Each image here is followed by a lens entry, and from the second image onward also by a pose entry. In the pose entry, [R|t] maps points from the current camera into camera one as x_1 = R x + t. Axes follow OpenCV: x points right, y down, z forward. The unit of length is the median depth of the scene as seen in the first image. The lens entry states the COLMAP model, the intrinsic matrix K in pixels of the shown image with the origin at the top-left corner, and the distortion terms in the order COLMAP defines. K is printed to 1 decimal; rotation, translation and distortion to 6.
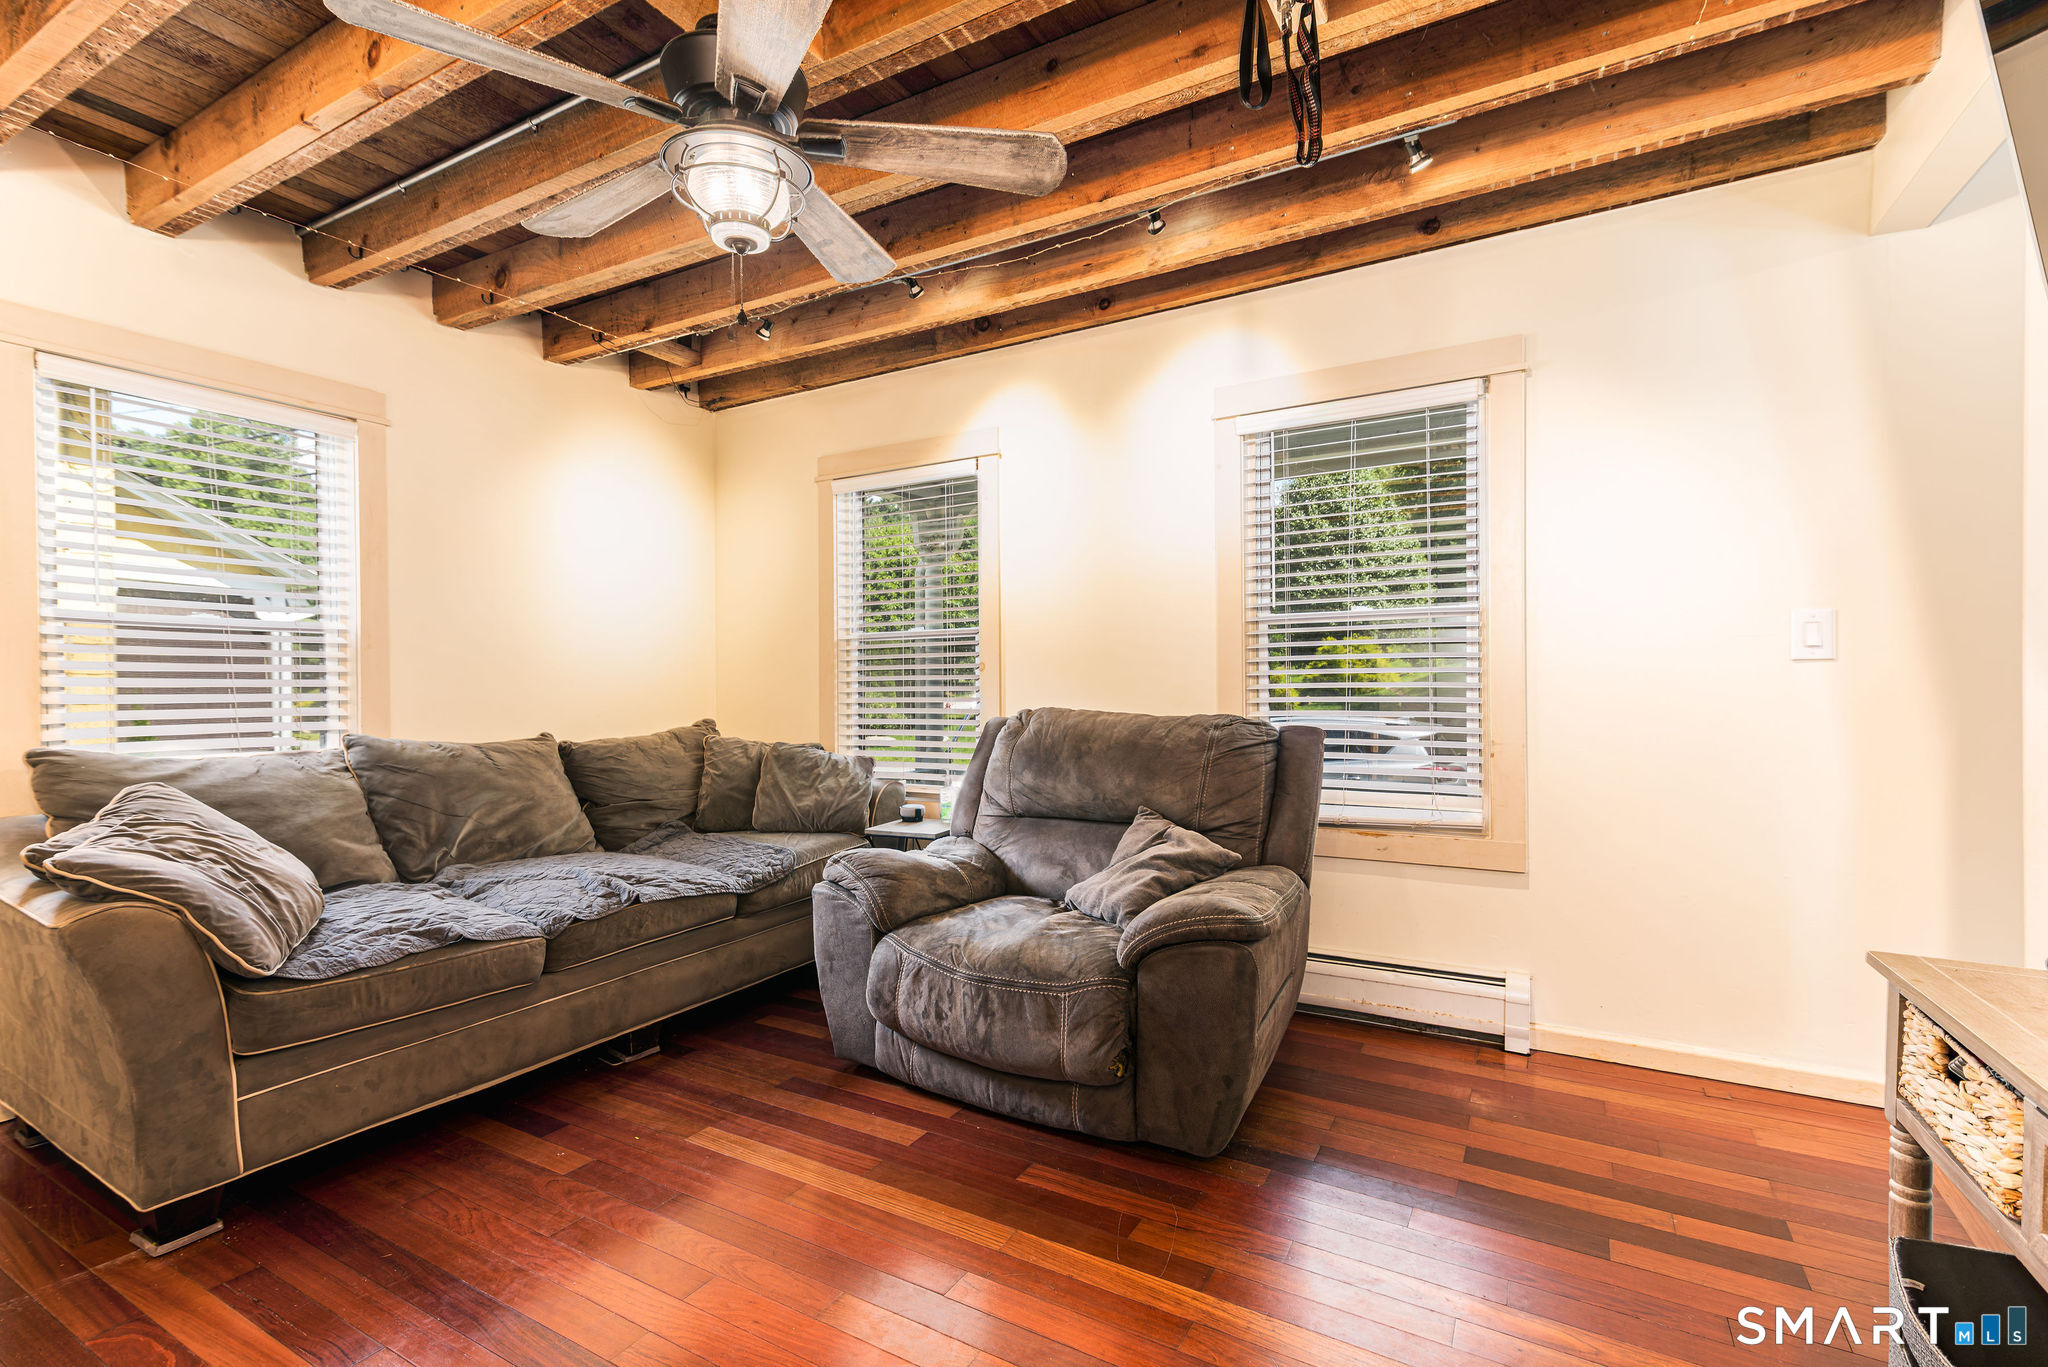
lens RADIAL K [[943.4, 0, 1023.5], [0, 943.4, 692.0], [0, 0, 1]] dist [0.013757, -0.001386]
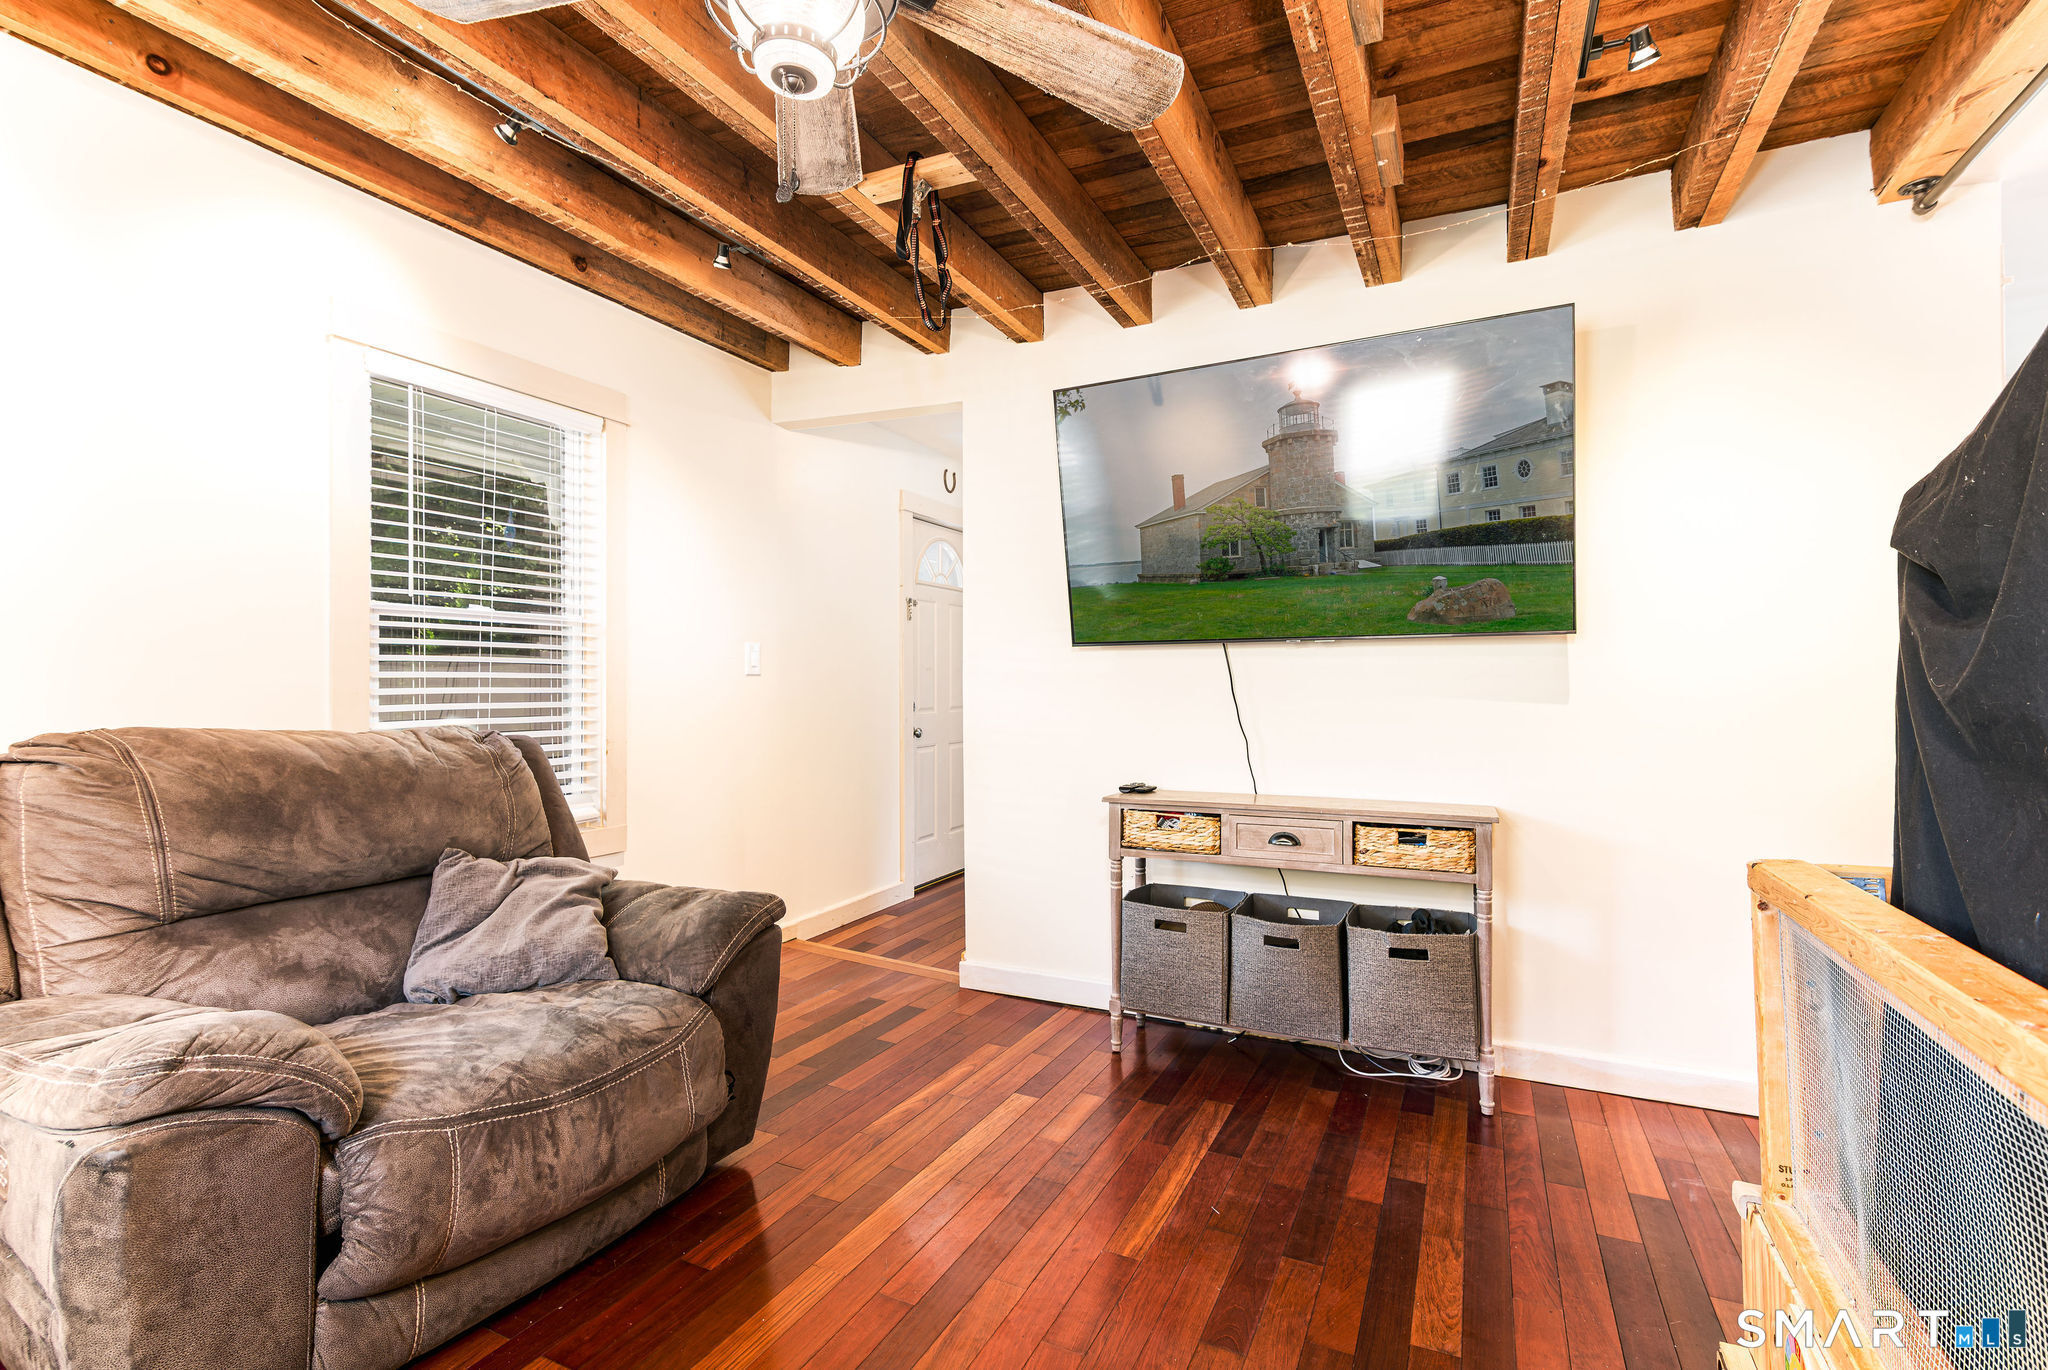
lens RADIAL K [[943.4, 0, 1024.3], [0, 943.4, 679.5], [0, 0, 1]] dist [0.013757, -0.001386]
pose [[-0.079361, 0.015870, 0.996720, -0.671910], [0.009033, 0.999844, -0.015201, 0.000346], [-0.996805, 0.007797, -0.079492, 0.592559]]
